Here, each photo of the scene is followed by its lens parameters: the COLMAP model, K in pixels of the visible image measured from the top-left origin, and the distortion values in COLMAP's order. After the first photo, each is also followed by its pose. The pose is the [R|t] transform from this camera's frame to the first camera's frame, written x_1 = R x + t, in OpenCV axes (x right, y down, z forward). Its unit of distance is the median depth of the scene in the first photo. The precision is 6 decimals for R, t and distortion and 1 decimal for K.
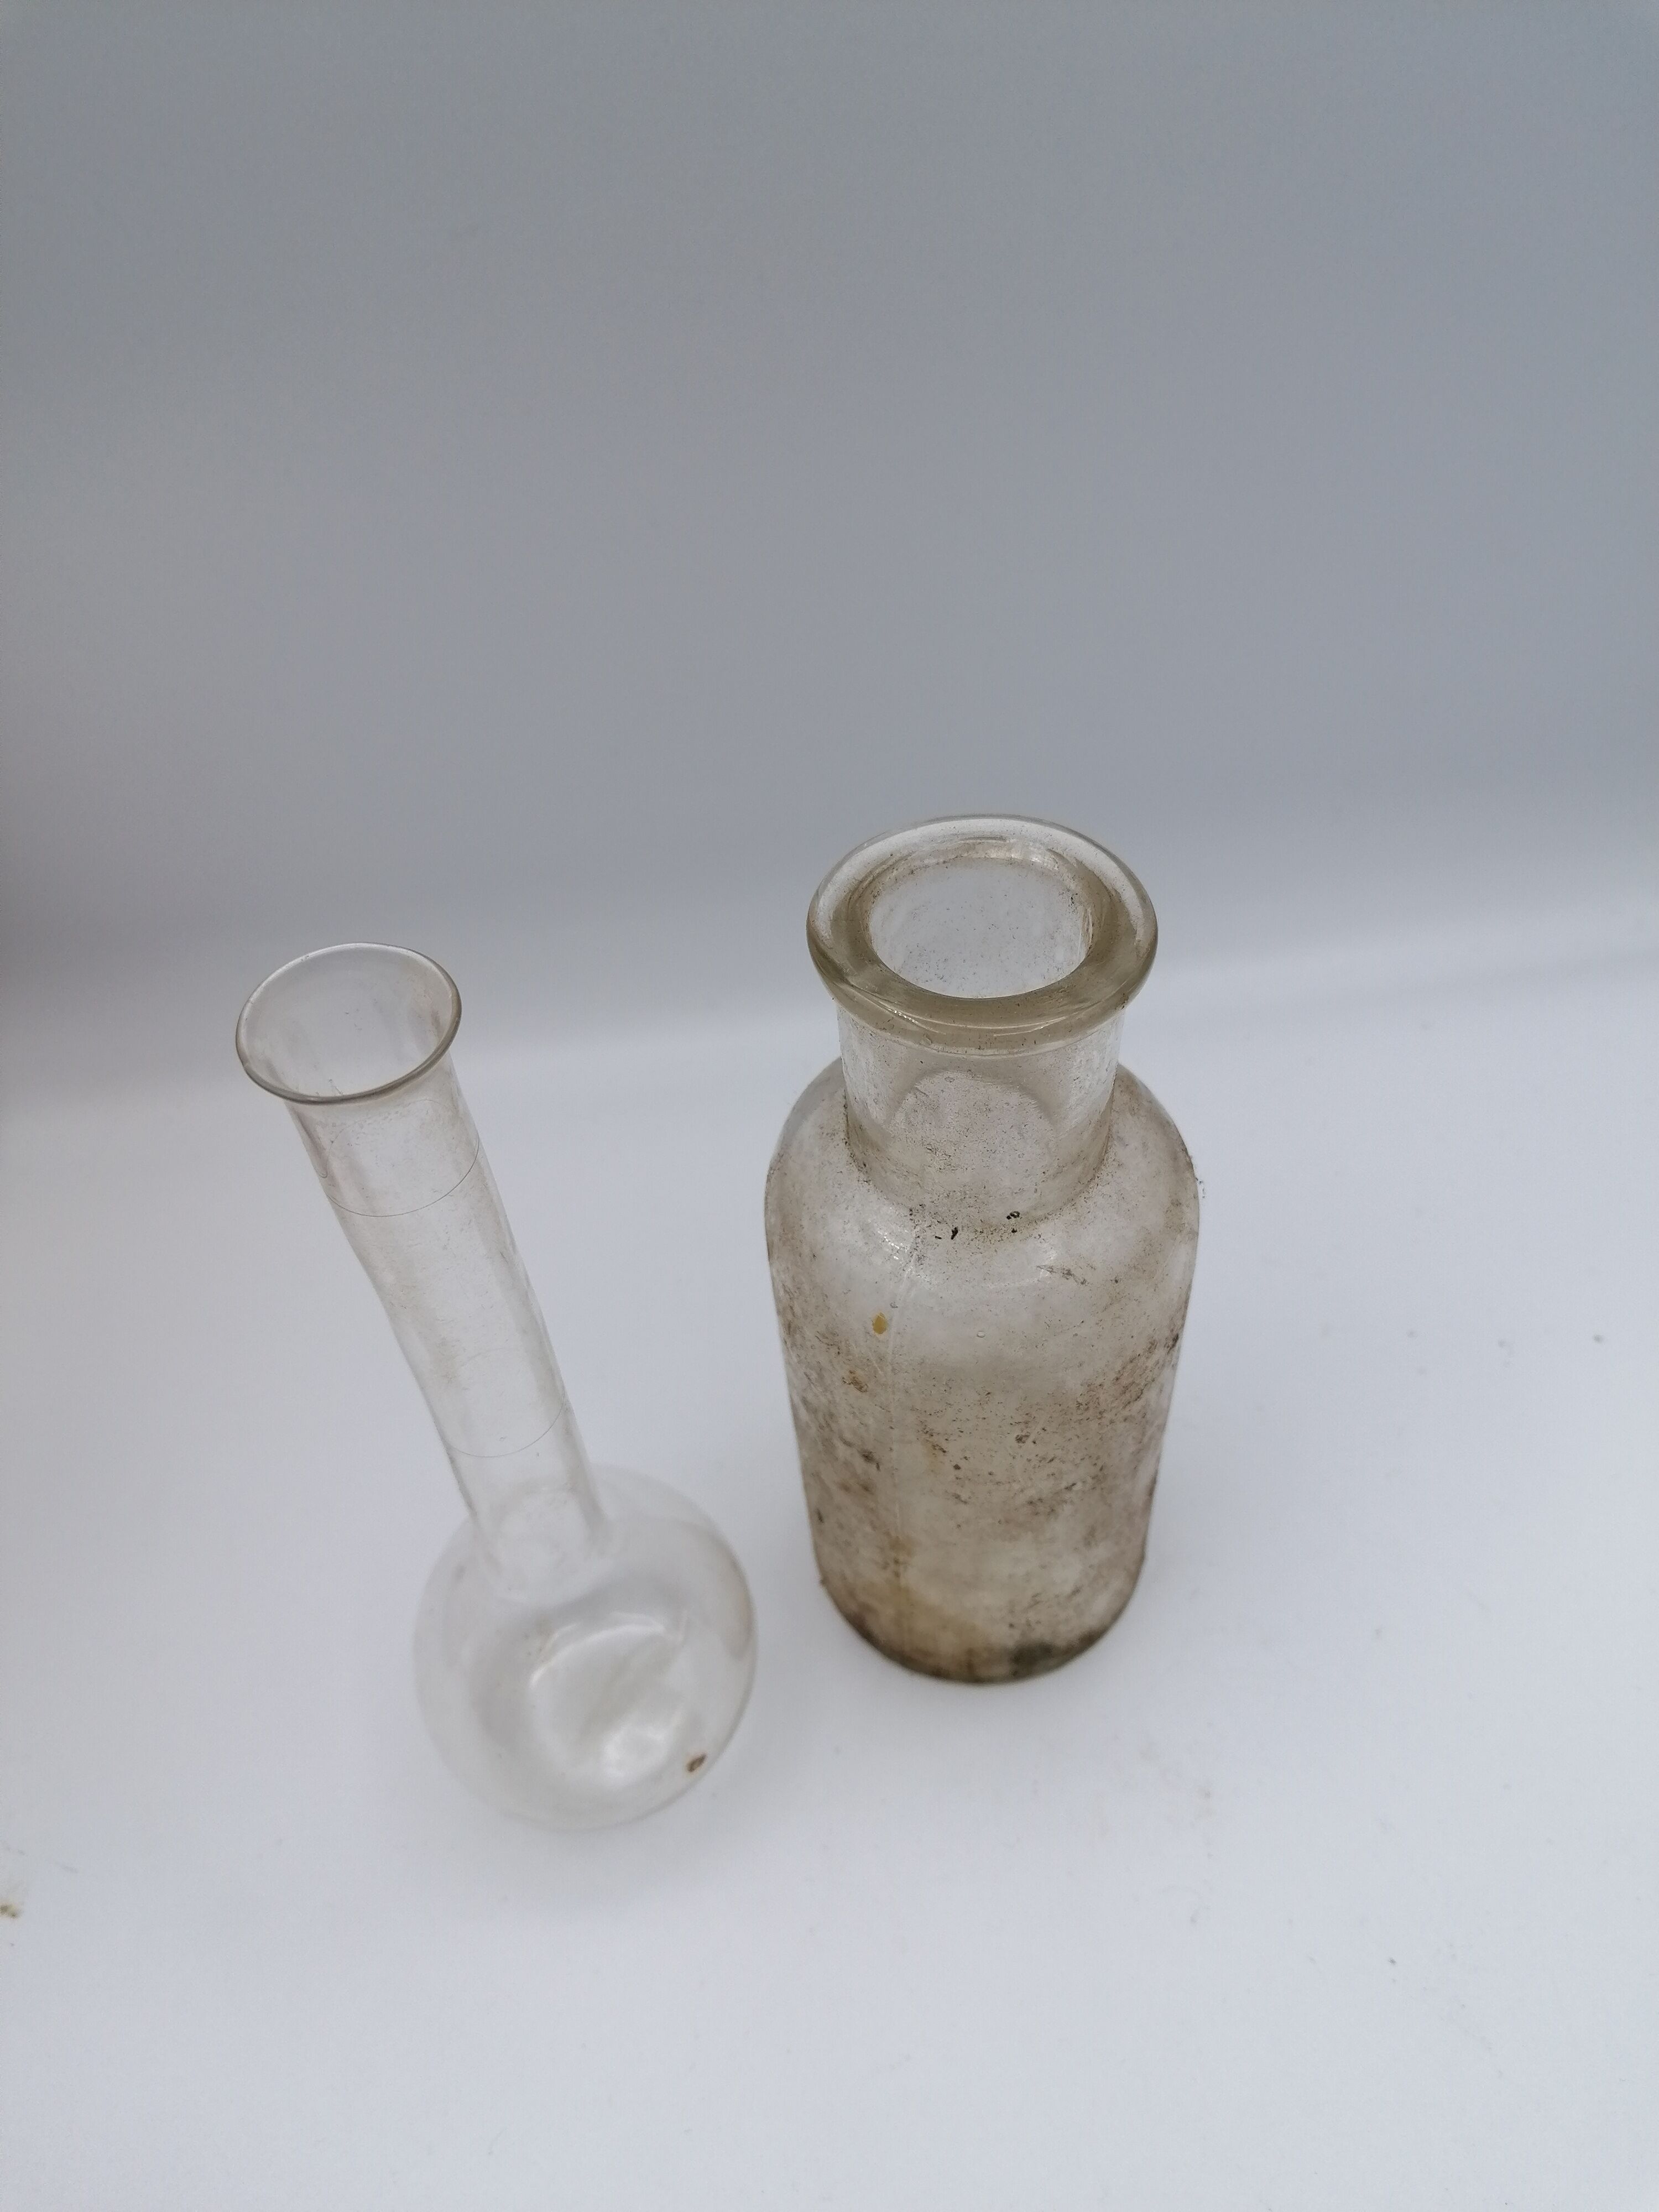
lens RADIAL K [[1669.3, 0, 829.5], [0, 1669.3, 1106.0], [0, 0, 1]] dist [0.033388, -0.003427]
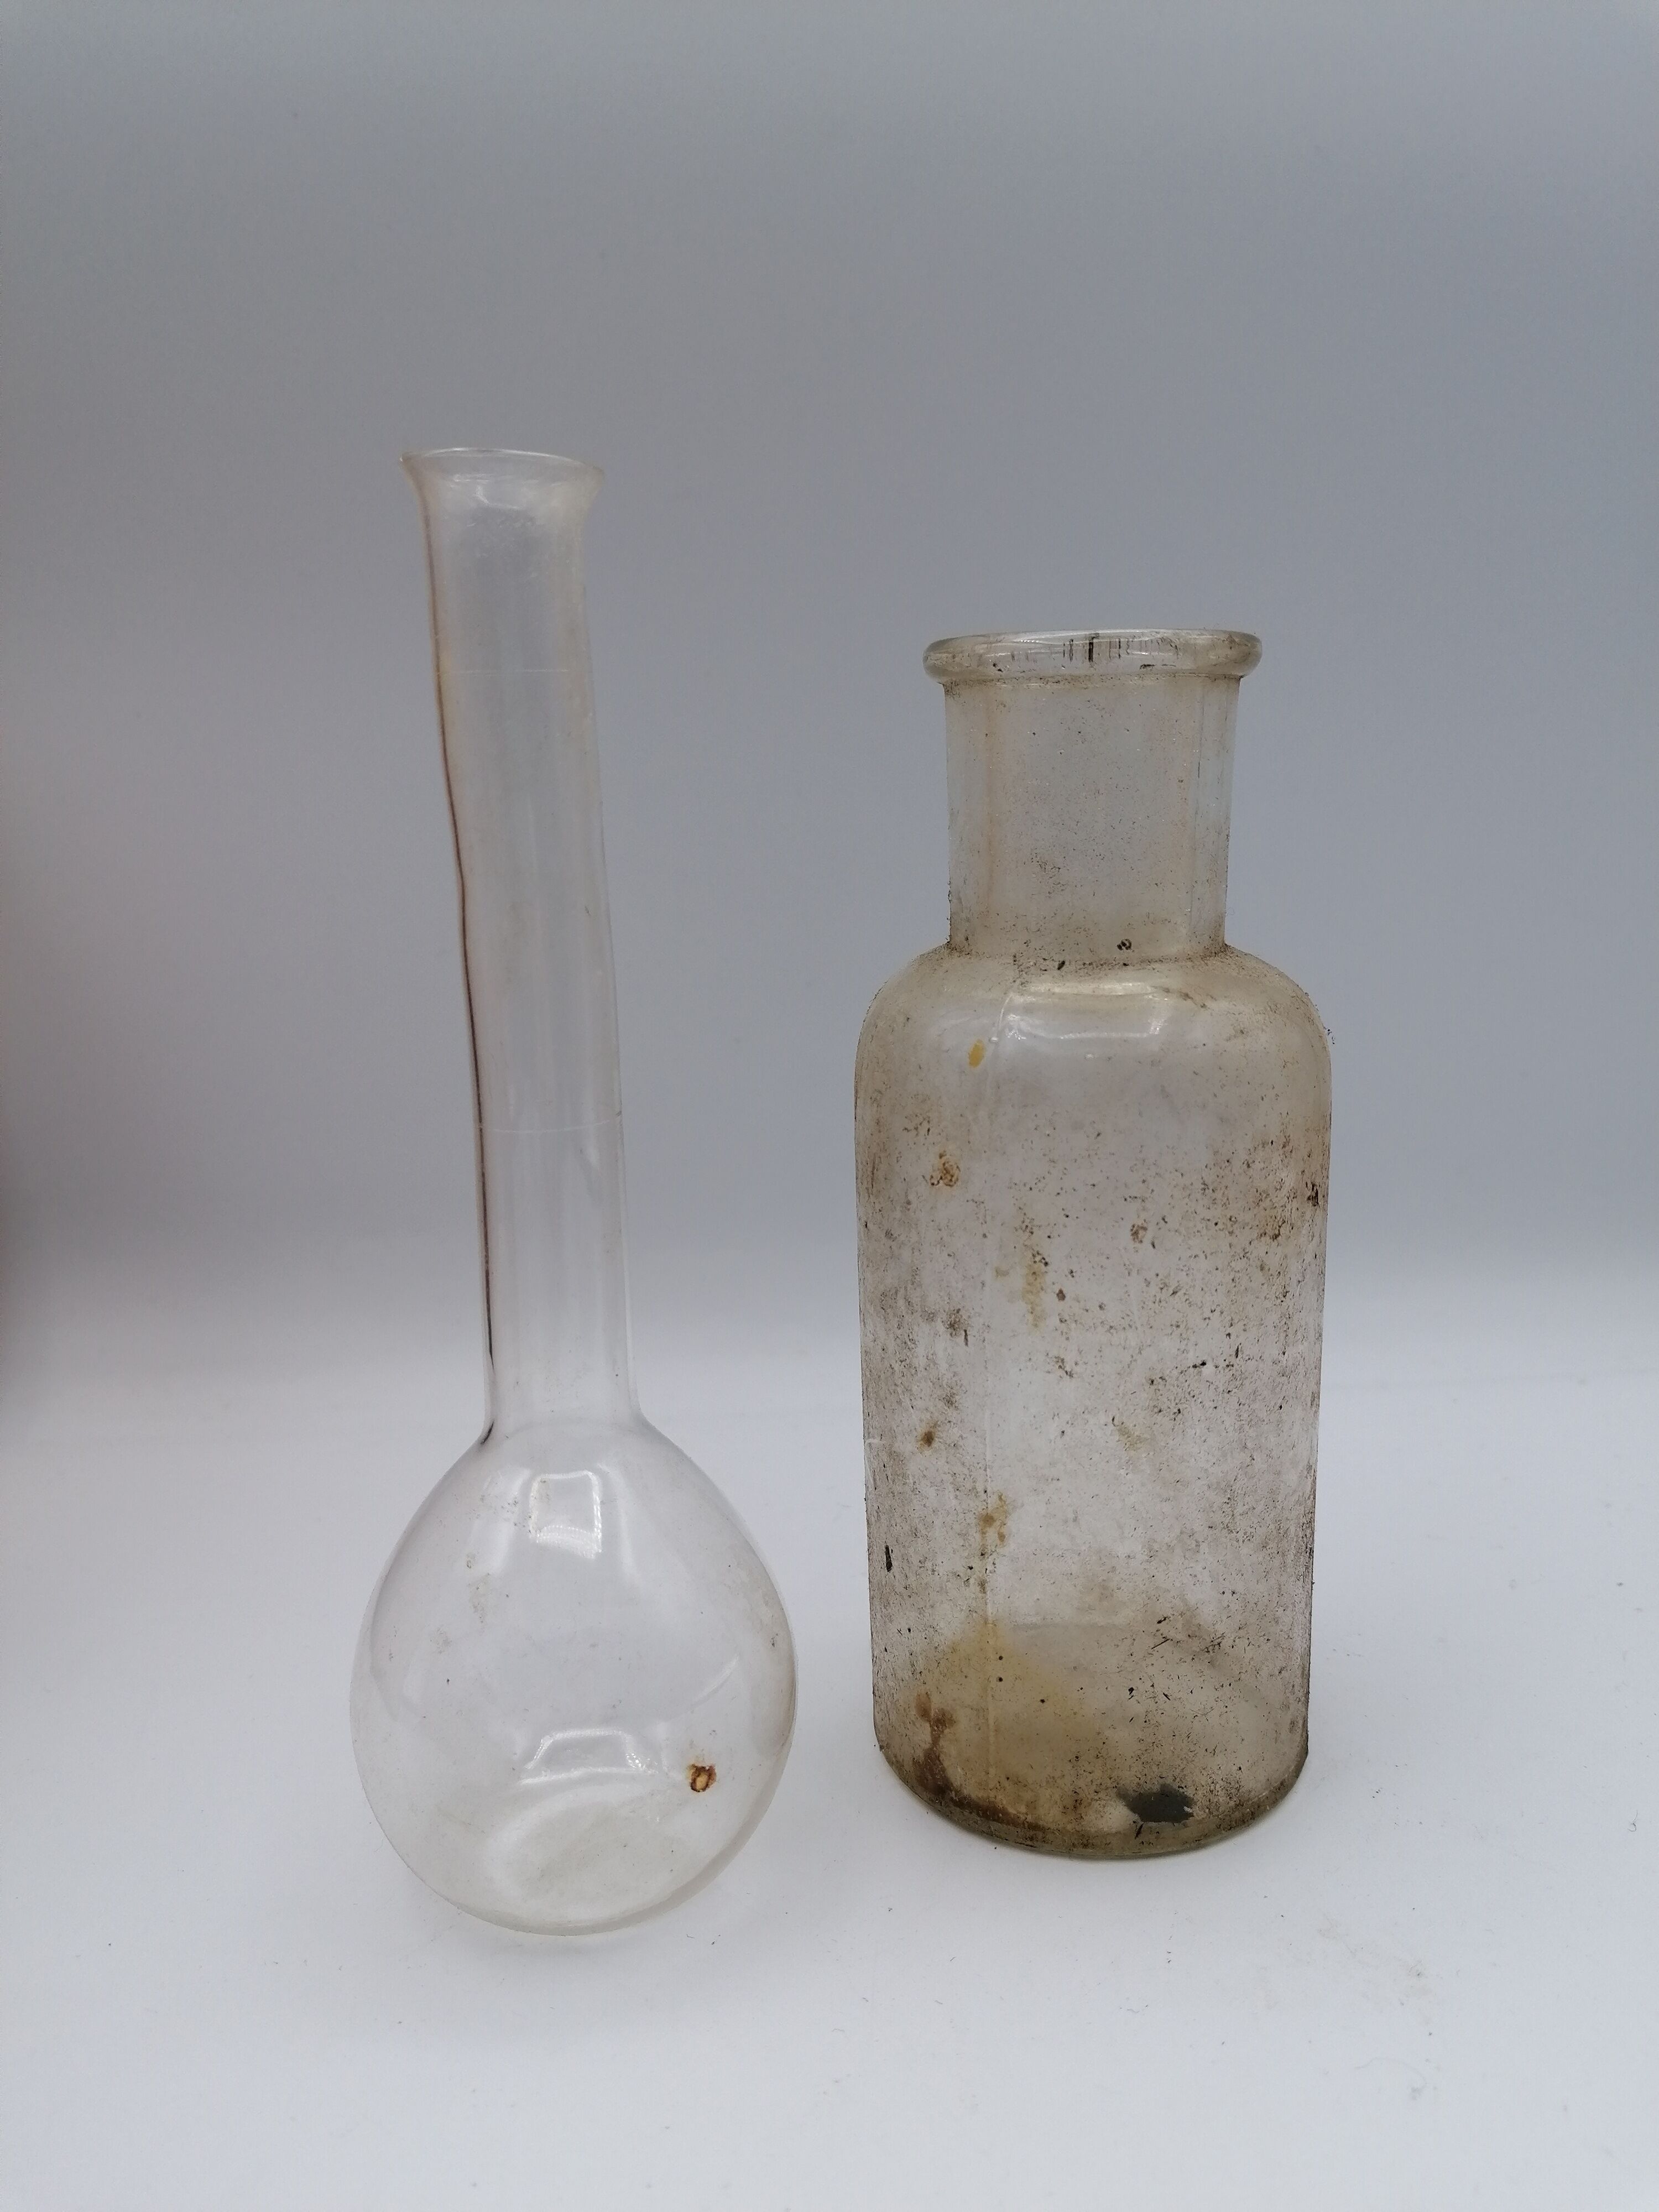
lens RADIAL K [[1702.7, 0, 829.5], [0, 1702.7, 1106.0], [0, 0, 1]] dist [0.023655, -0.002054]
pose [[0.995984, 0.050394, -0.074009, 0.018084], [-0.083680, 0.817942, -0.569183, 0.612030], [0.031852, 0.573090, 0.818873, 0.230055]]
